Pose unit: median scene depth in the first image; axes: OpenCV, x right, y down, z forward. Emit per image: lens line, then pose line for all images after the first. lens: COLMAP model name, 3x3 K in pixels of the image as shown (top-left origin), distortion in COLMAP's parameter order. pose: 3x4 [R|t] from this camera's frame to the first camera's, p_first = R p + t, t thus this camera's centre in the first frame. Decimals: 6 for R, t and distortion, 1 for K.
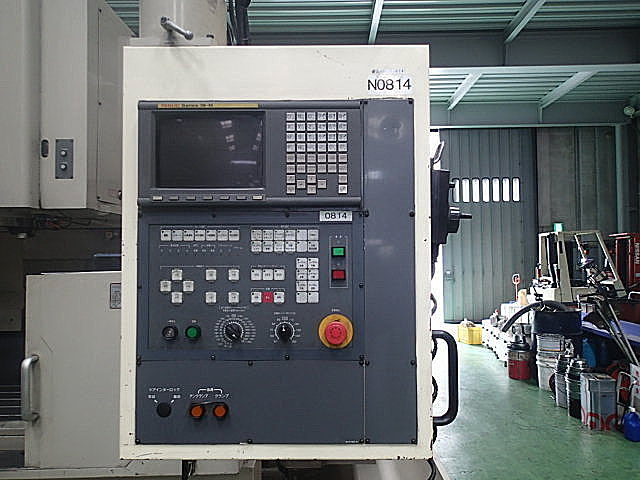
lens RADIAL K [[473.6, 0, 325.7], [0, 473.6, 237.0], [0, 0, 1]] dist [0.005840, 0.000802]
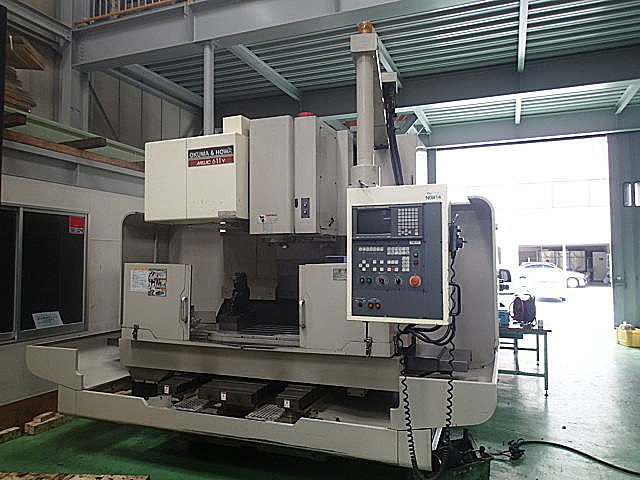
lens RADIAL K [[473.6, 0, 322.8], [0, 473.6, 238.1], [0, 0, 1]] dist [0.005840, 0.000802]
pose [[0.932697, -0.010710, -0.360502, 0.555835], [0.007756, 0.999923, -0.009640, -0.047978], [0.360578, 0.006195, 0.932709, -1.994003]]
